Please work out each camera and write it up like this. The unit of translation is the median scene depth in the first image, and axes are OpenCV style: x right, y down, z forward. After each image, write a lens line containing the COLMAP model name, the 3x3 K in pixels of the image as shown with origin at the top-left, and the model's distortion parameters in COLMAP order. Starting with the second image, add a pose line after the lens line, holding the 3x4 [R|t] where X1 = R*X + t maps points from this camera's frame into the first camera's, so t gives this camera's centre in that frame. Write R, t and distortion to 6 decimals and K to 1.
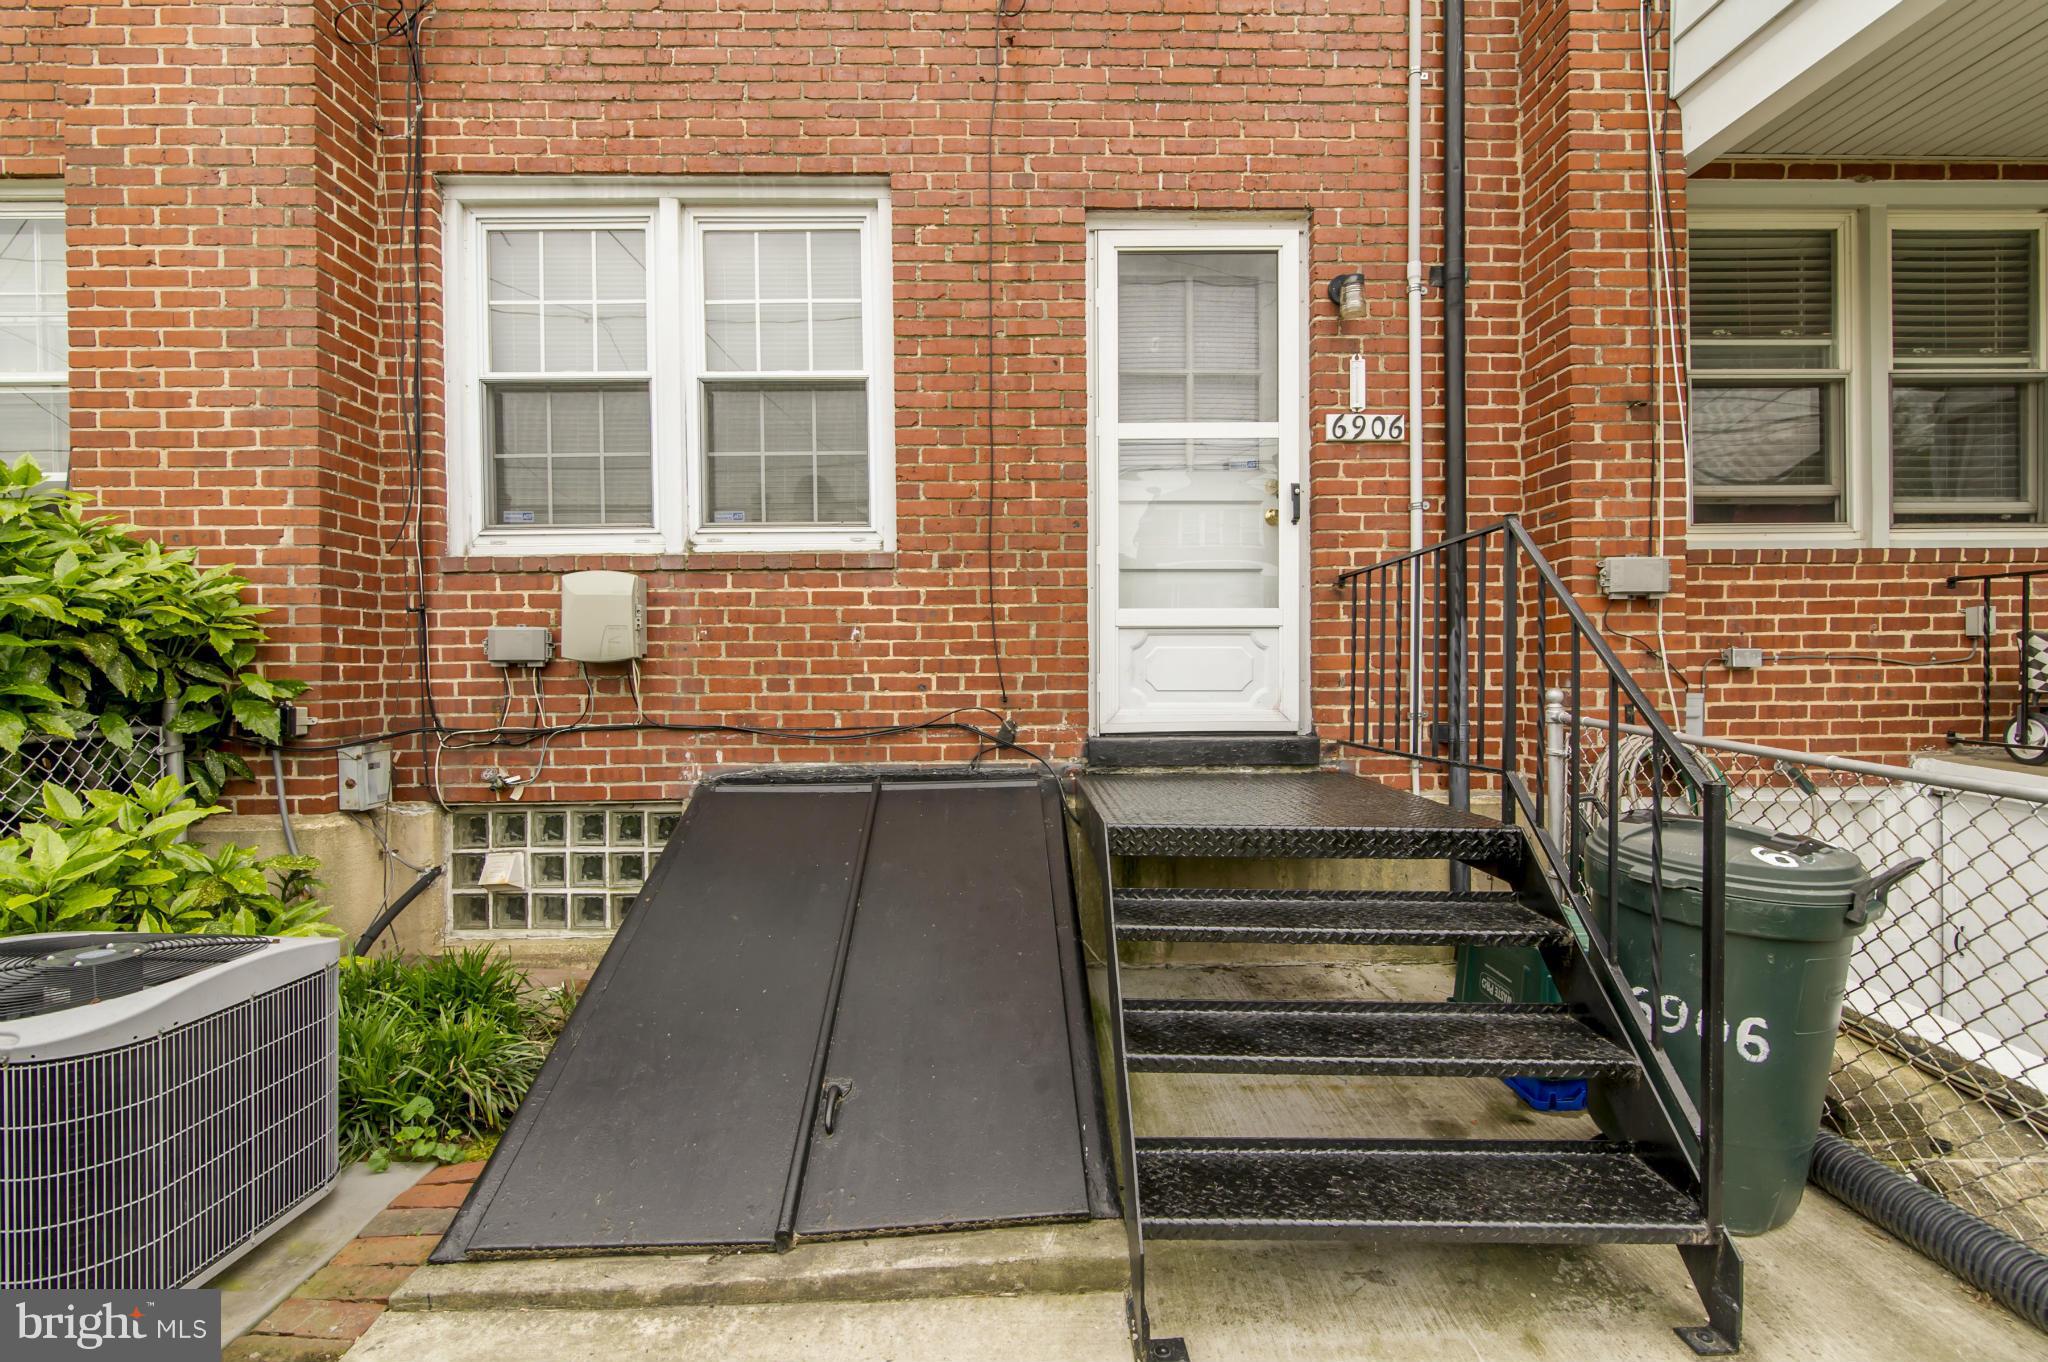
lens RADIAL K [[941.0, 0, 1015.4], [0, 941.0, 692.2], [0, 0, 1]] dist [-0.009783, 0.000931]
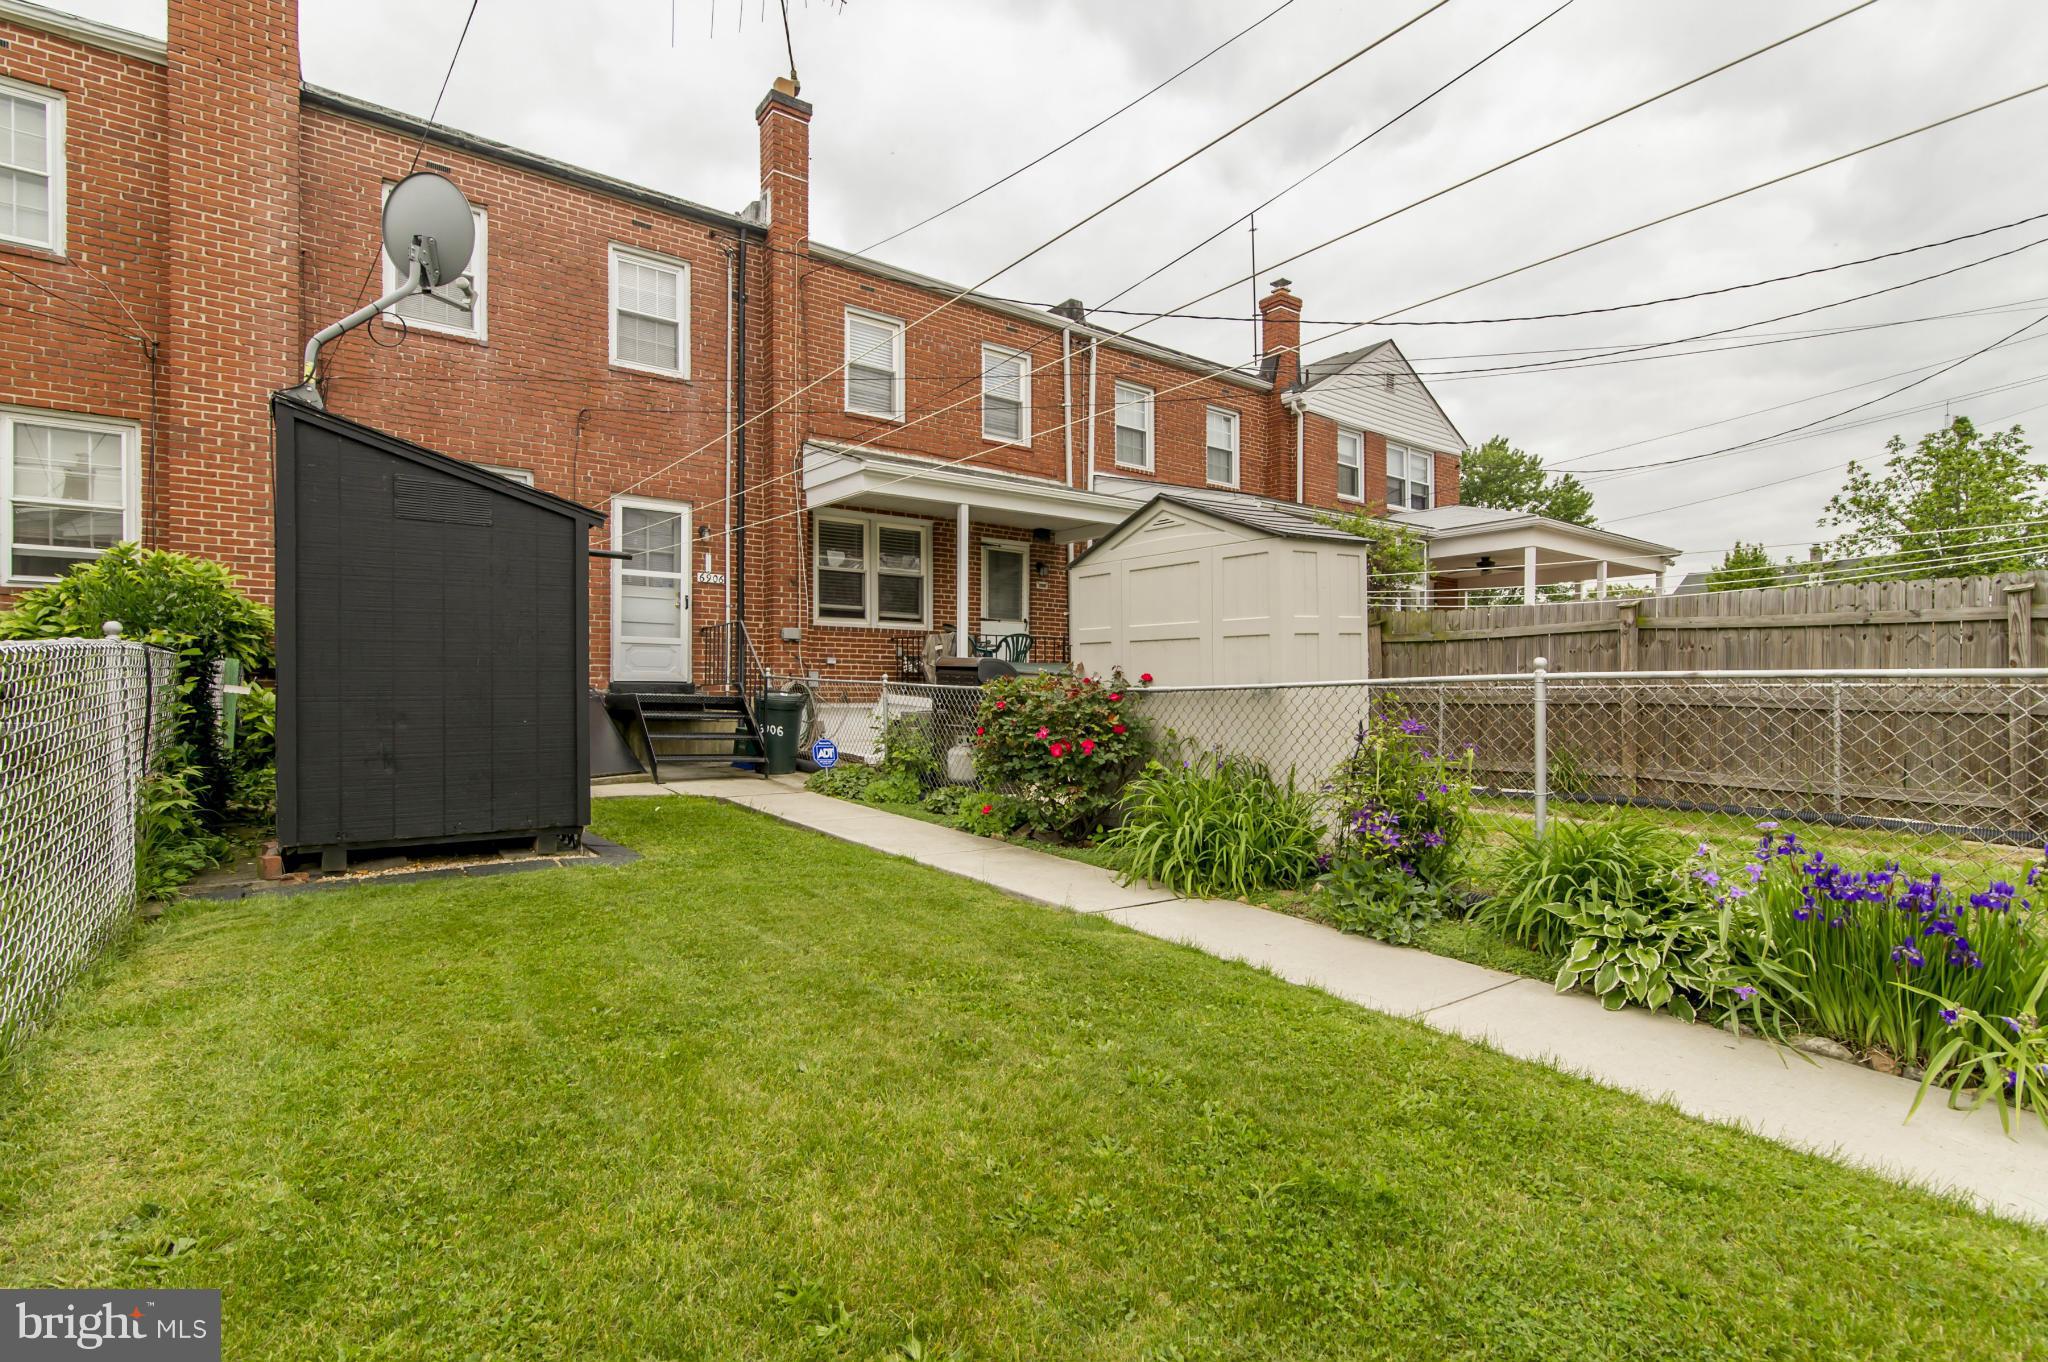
lens RADIAL K [[941.0, 0, 1016.1], [0, 941.0, 699.7], [0, 0, 1]] dist [-0.009783, 0.000931]
pose [[0.808591, 0.007905, 0.588318, -0.583857], [-0.000116, 0.999912, -0.013277, 0.137414], [-0.588371, 0.010668, 0.808520, -1.940579]]
